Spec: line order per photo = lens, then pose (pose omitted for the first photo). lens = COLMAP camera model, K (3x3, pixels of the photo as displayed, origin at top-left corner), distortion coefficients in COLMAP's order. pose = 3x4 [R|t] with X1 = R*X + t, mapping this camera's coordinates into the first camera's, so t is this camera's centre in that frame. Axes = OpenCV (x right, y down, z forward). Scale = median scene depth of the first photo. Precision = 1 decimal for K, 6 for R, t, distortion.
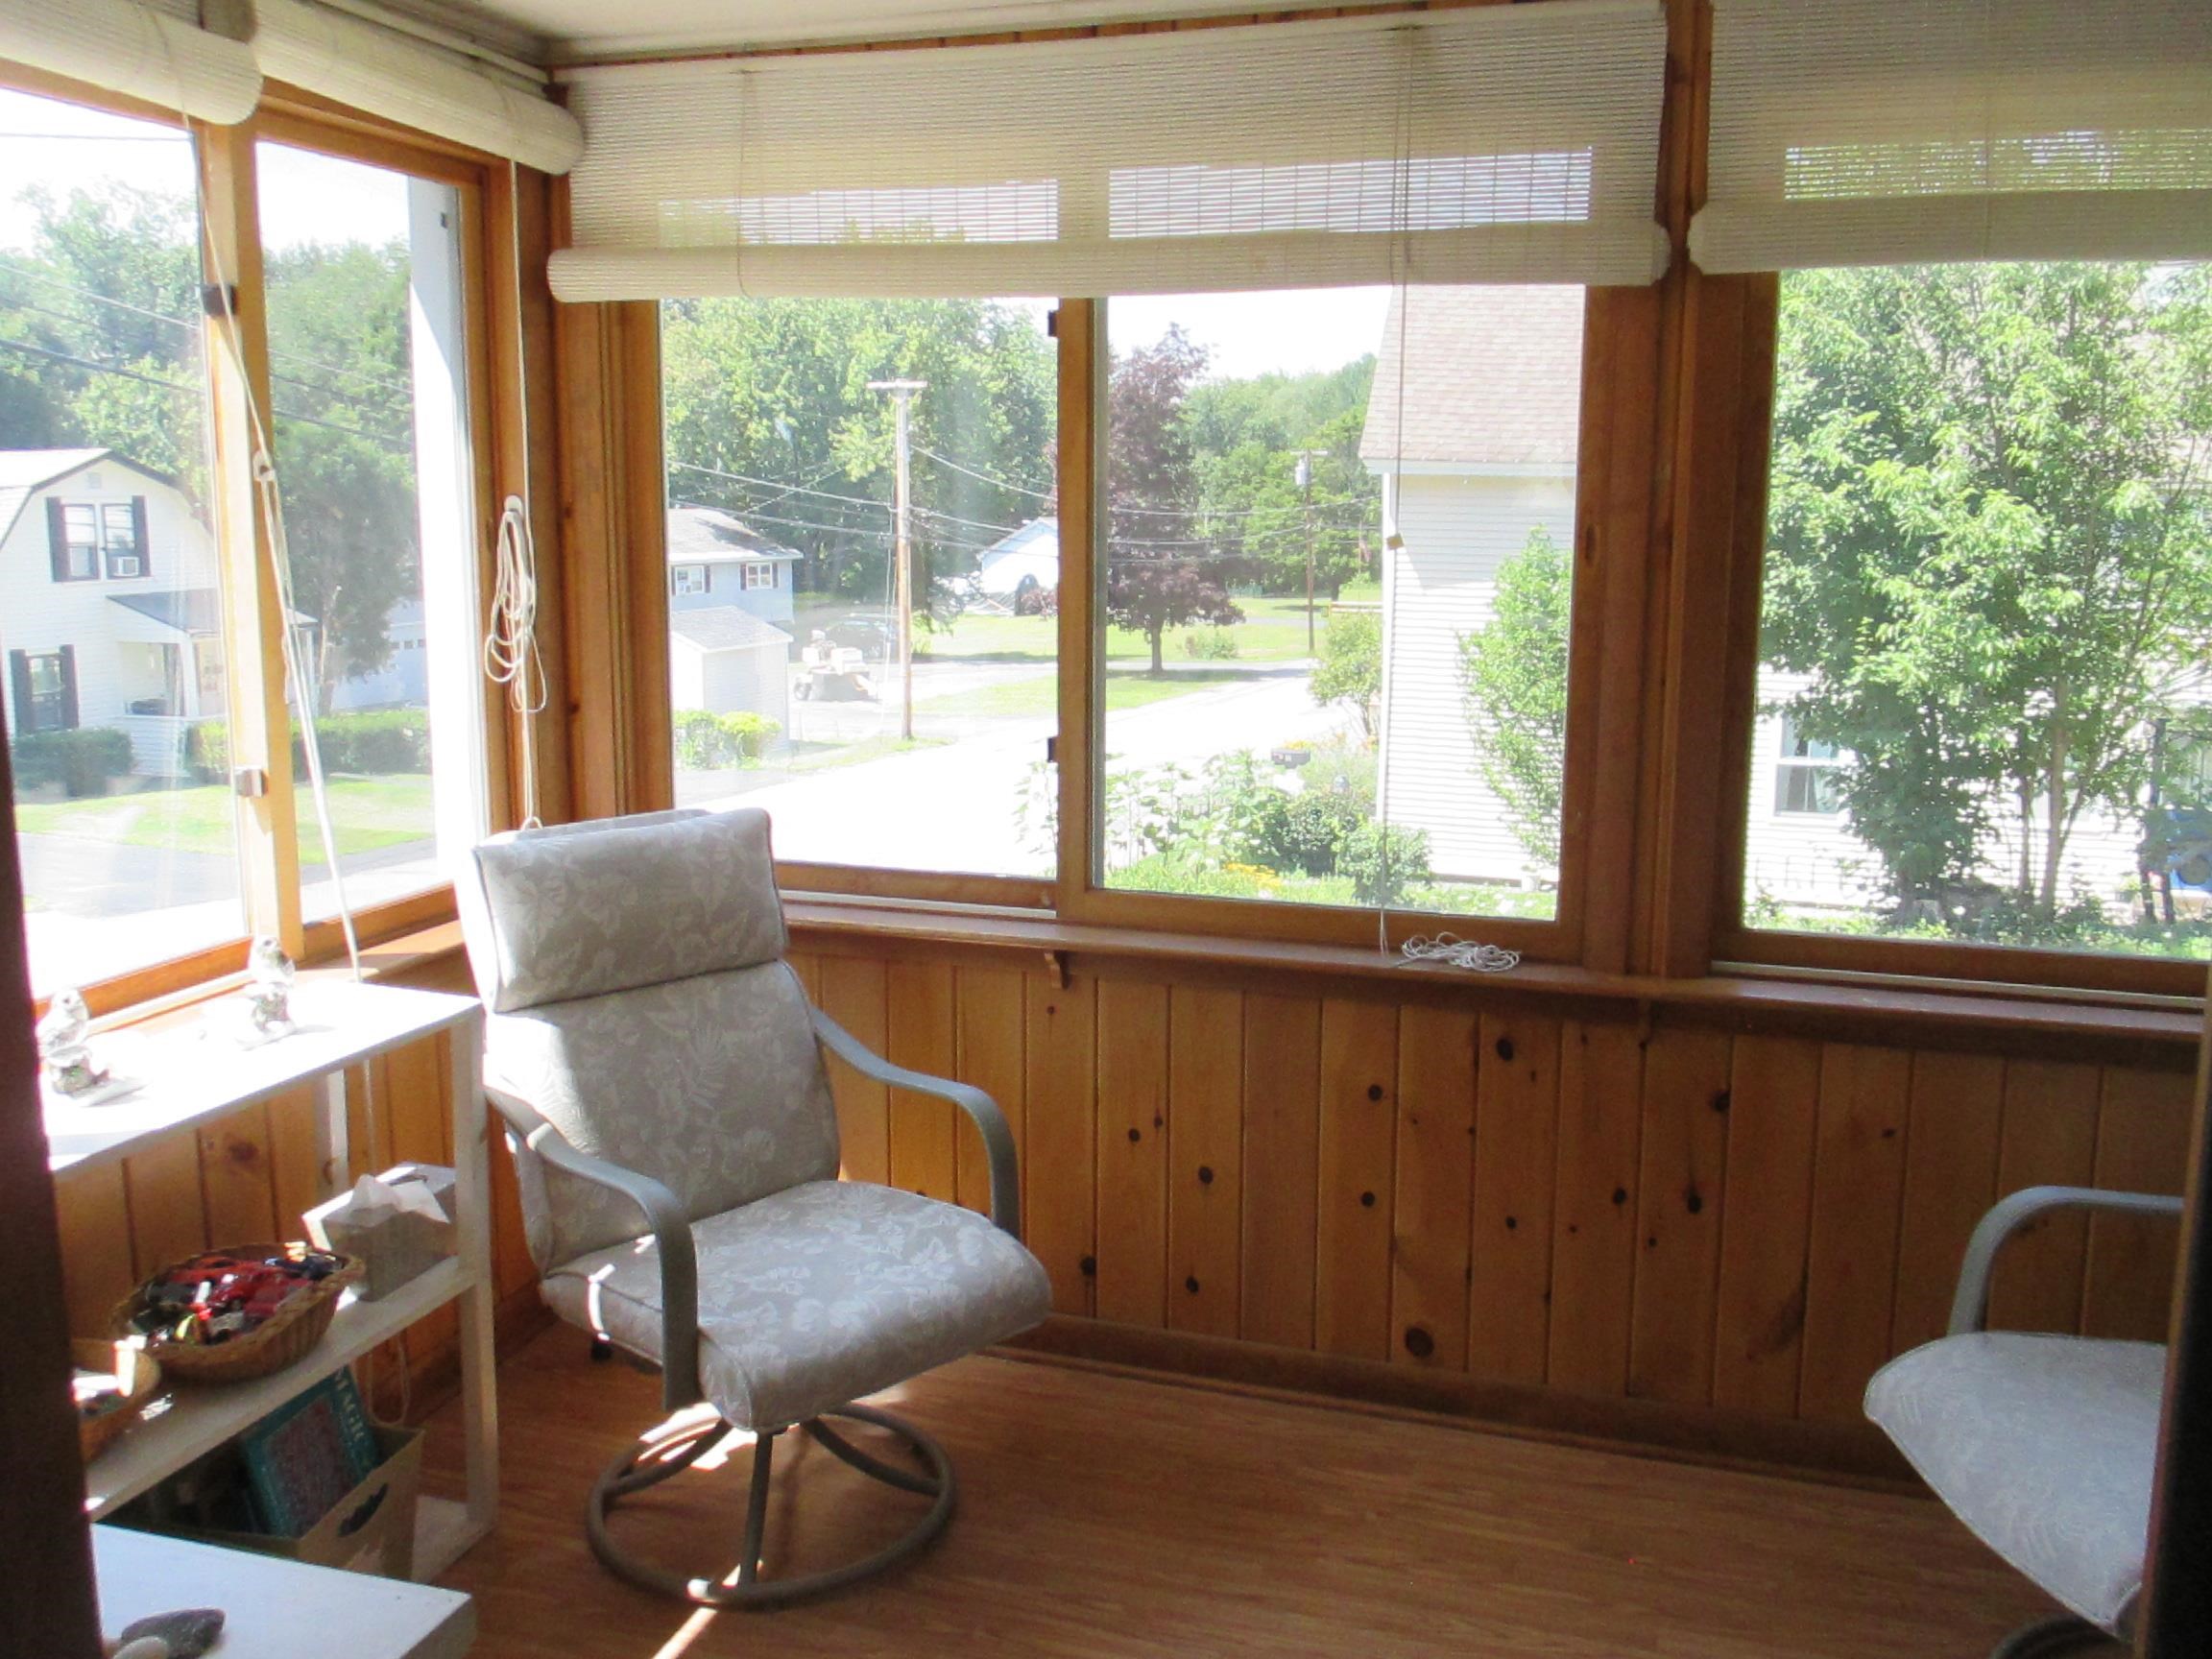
lens RADIAL K [[1851.1, 0, 1105.3], [0, 1851.1, 832.9], [0, 0, 1]] dist [-0.012938, -0.018251]
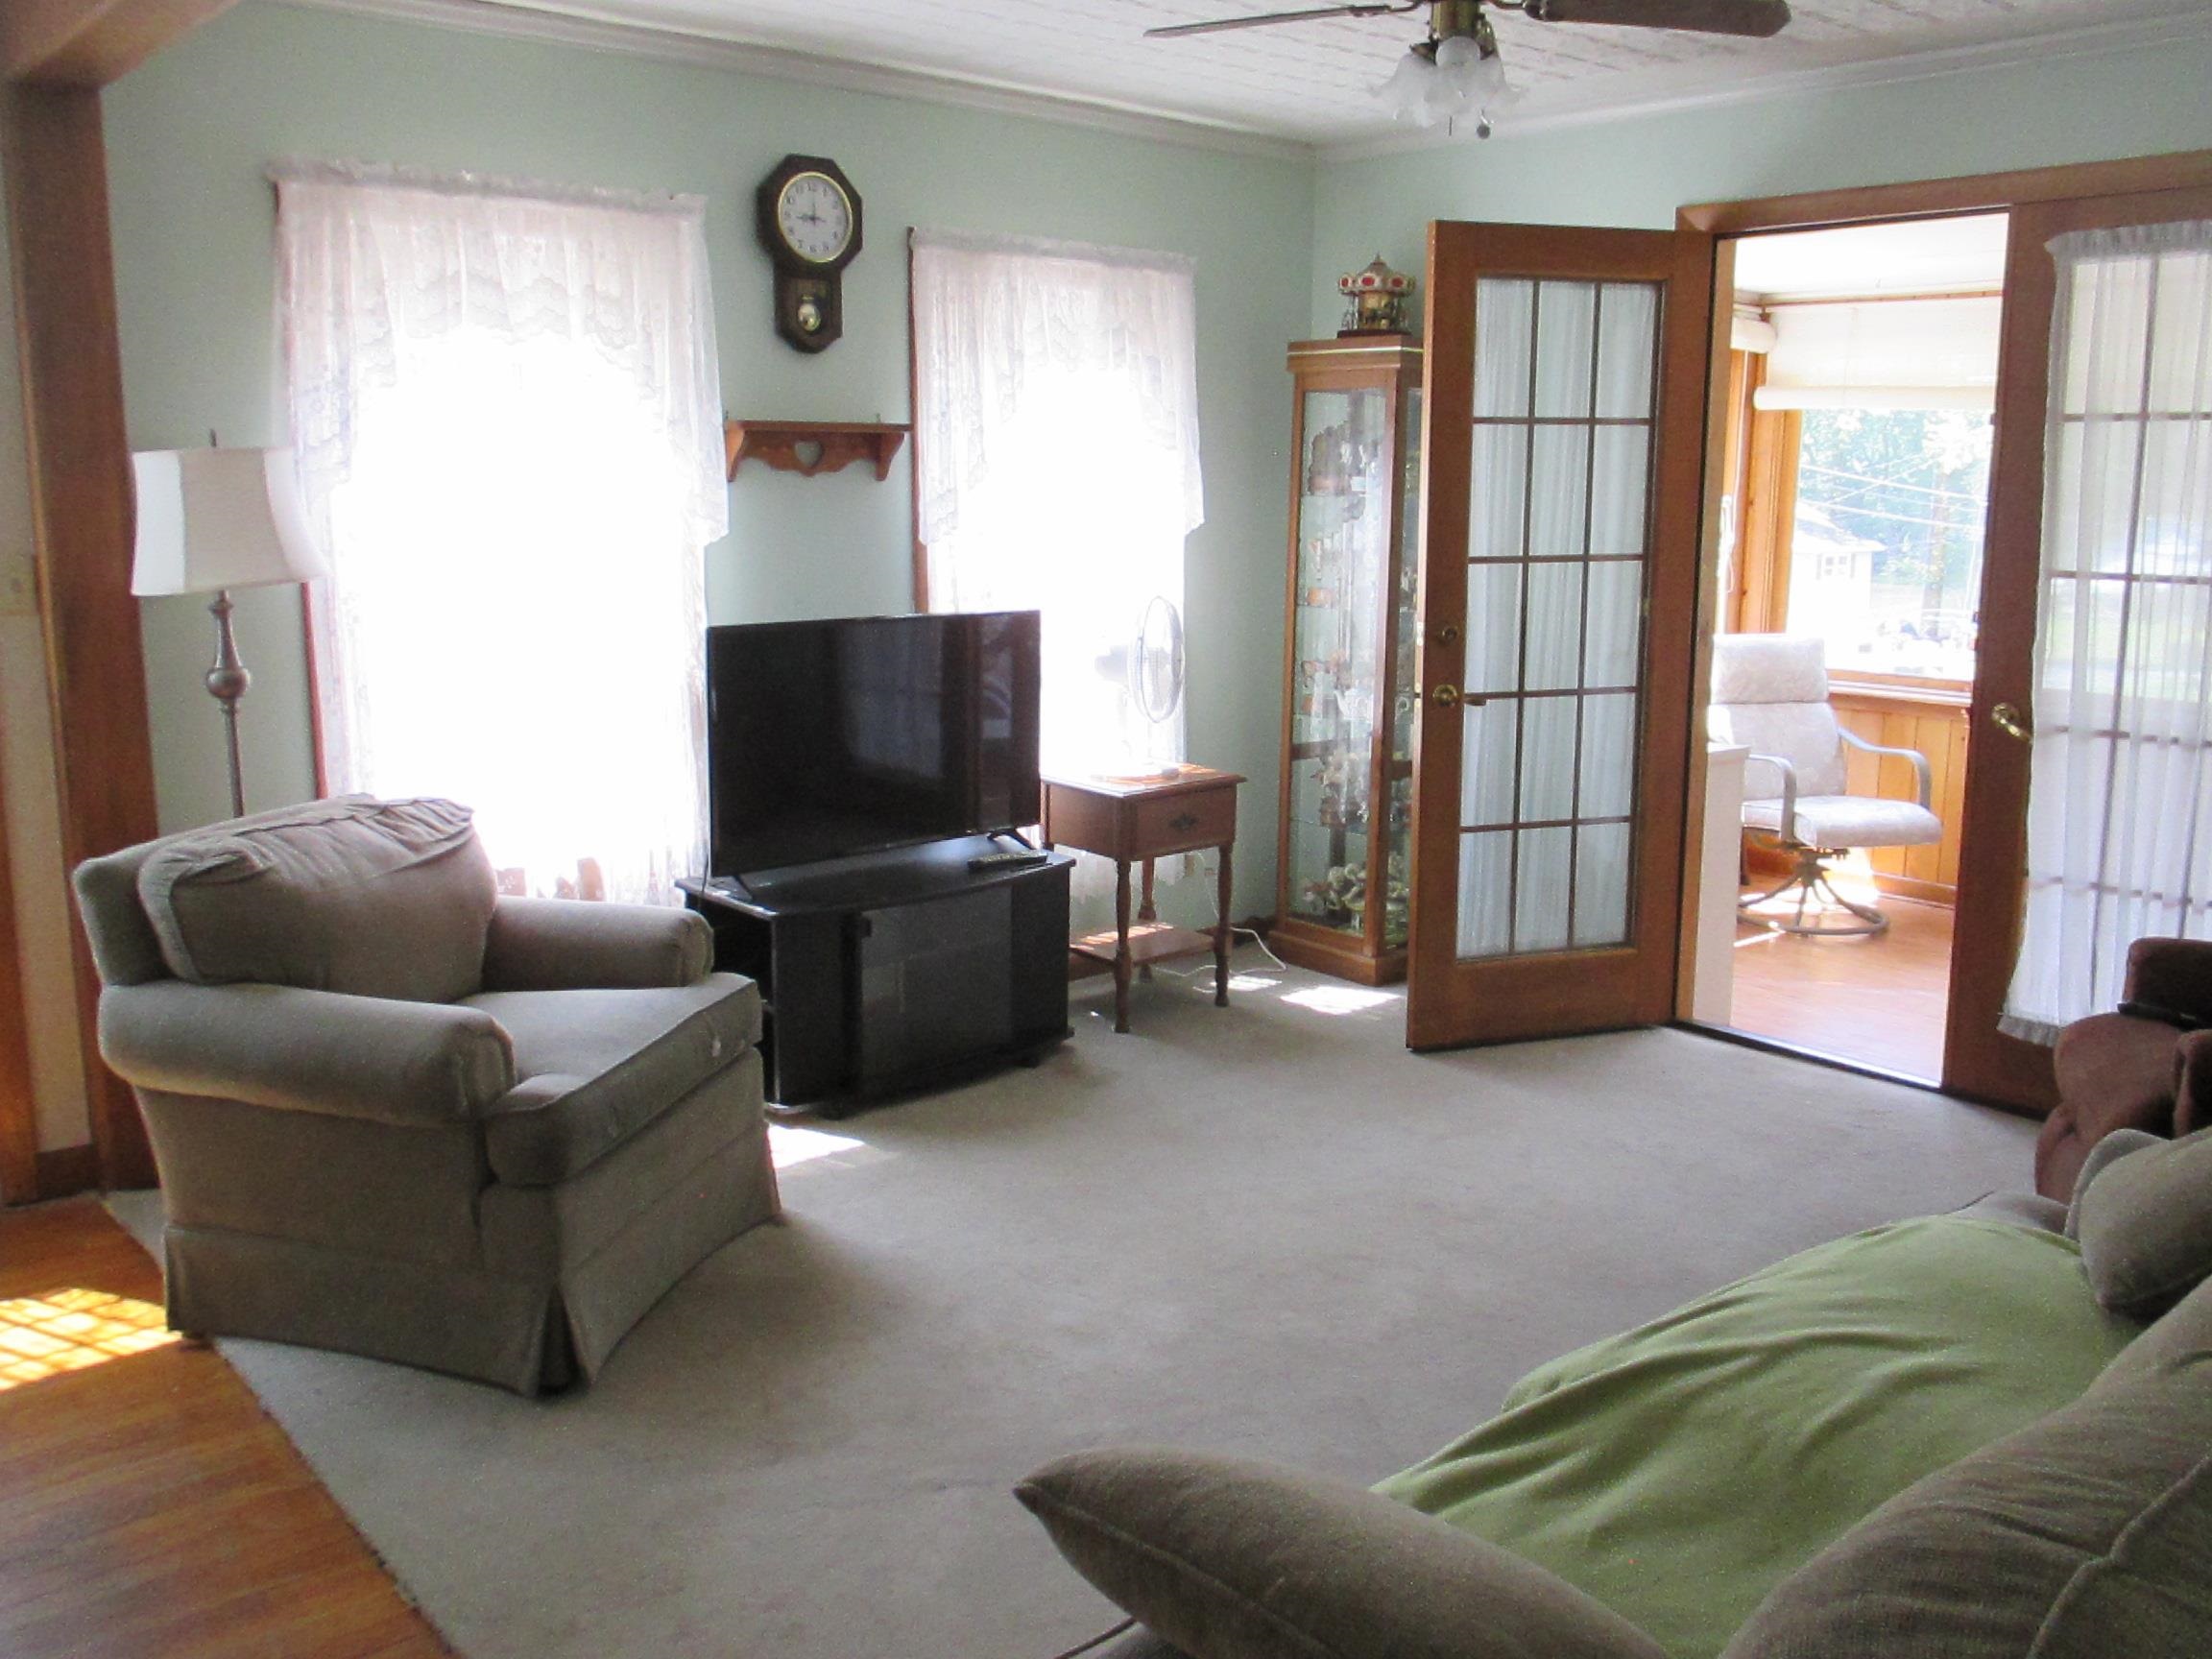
lens RADIAL K [[1851.1, 0, 1094.8], [0, 1851.1, 808.8], [0, 0, 1]] dist [-0.012938, -0.018251]
pose [[0.845892, 0.093241, -0.525141, 0.250108], [-0.097084, 0.995069, 0.020296, 0.231993], [0.524444, 0.033815, 0.850773, -1.324135]]
